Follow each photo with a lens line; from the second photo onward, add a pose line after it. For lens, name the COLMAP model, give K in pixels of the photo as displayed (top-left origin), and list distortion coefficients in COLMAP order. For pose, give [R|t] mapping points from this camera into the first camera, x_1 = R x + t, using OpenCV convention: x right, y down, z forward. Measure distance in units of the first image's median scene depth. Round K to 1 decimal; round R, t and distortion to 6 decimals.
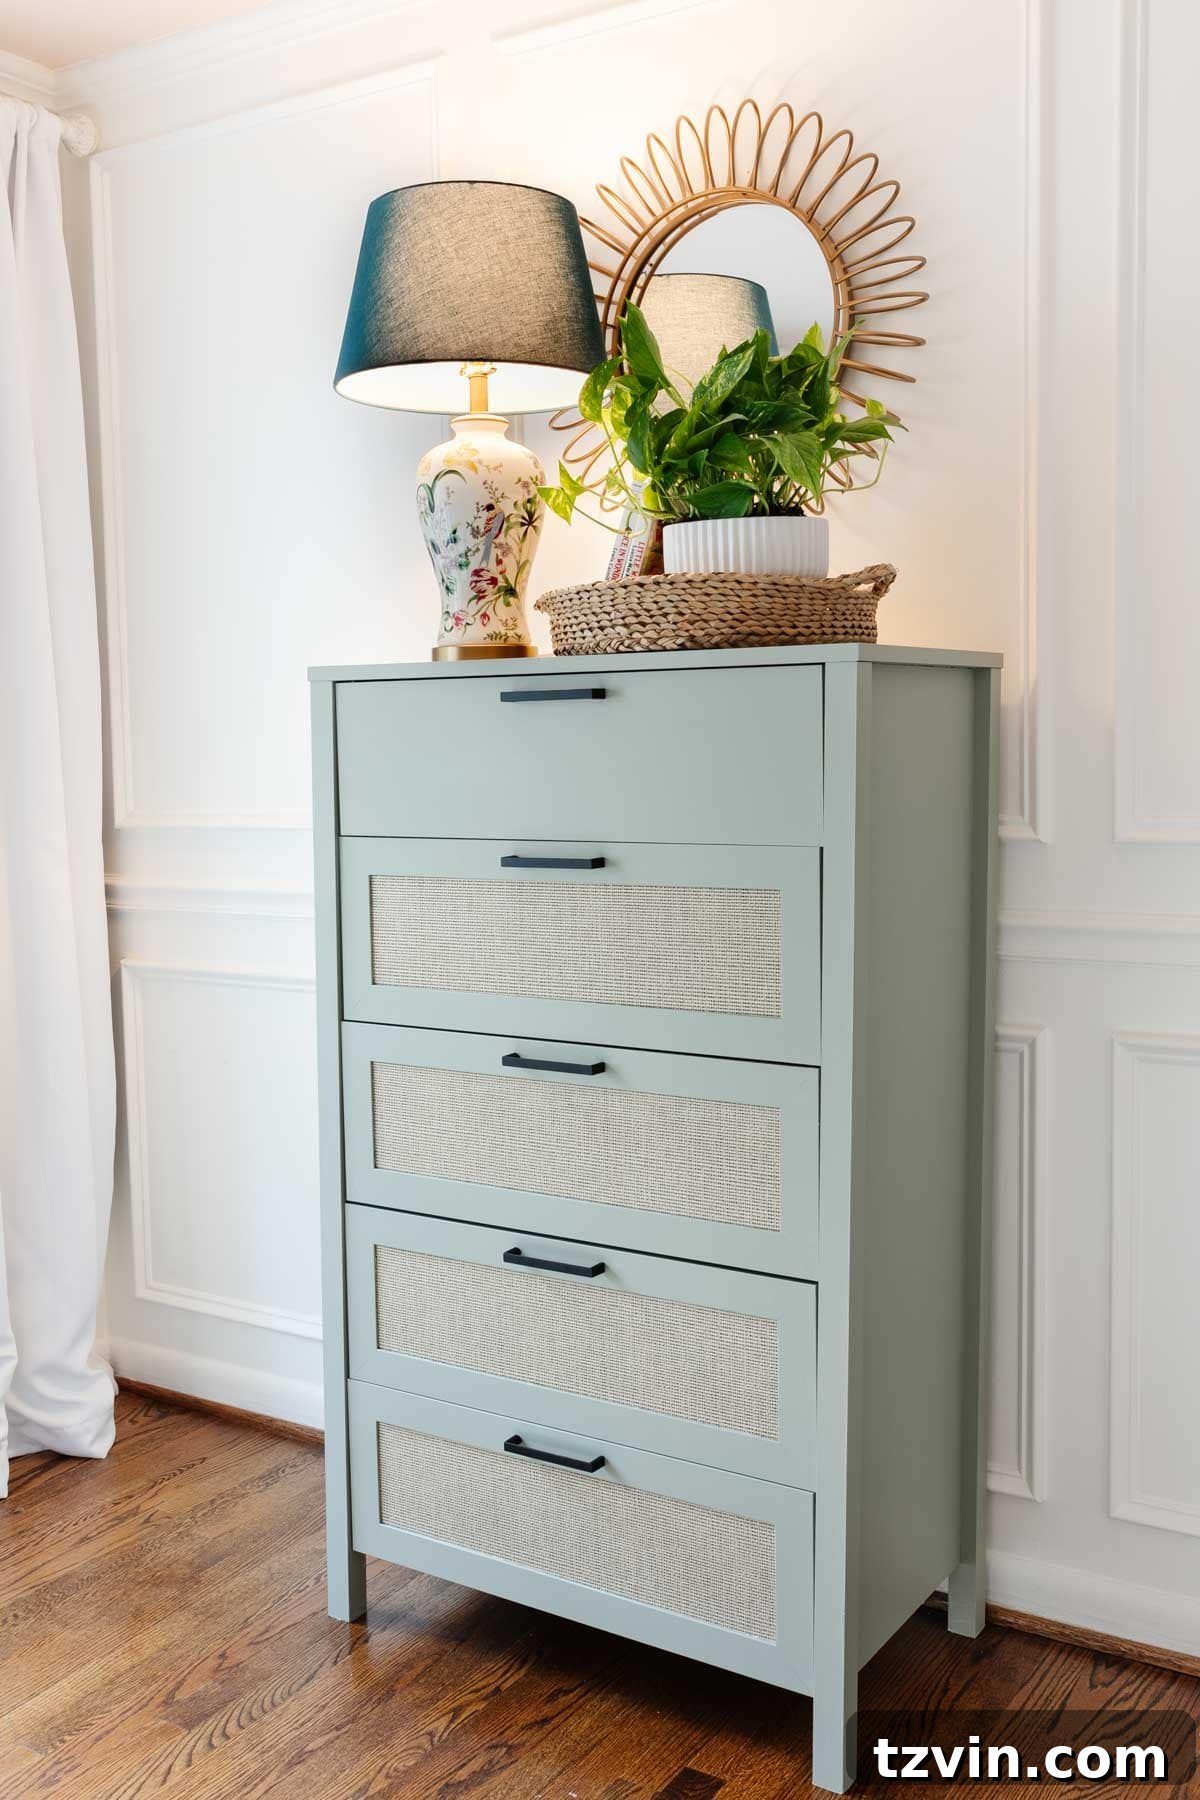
lens RADIAL K [[1753.7, 0, 595.7], [0, 1753.7, 895.3], [0, 0, 1]] dist [0.012955, -0.006415]
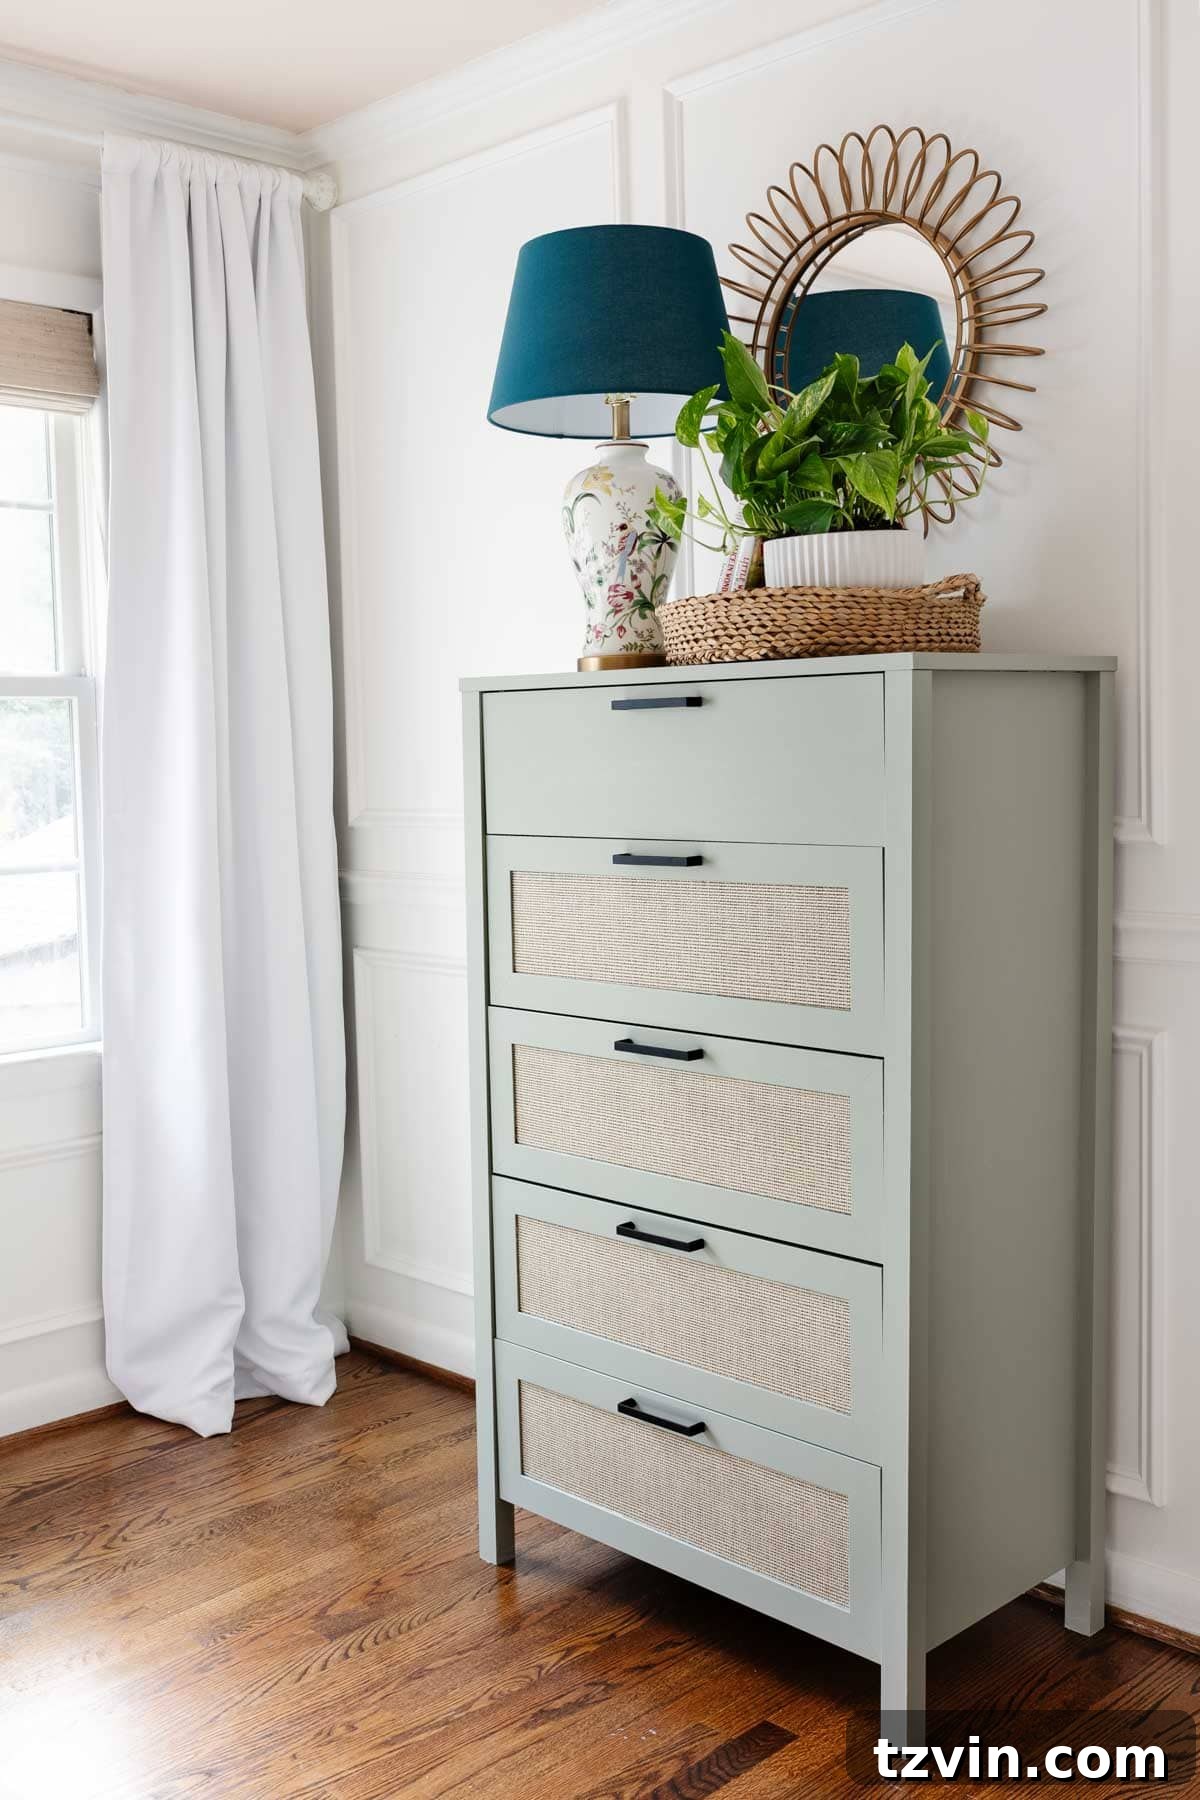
lens RADIAL K [[1812.6, 0, 600.2], [0, 1812.6, 882.2], [0, 0, 1]] dist [-0.007811, 0.005588]
pose [[0.975877, 0.010983, -0.218043, 0.171085], [-0.012632, 0.999901, -0.006170, 0.001726], [0.217954, 0.008775, 0.975920, -0.077102]]
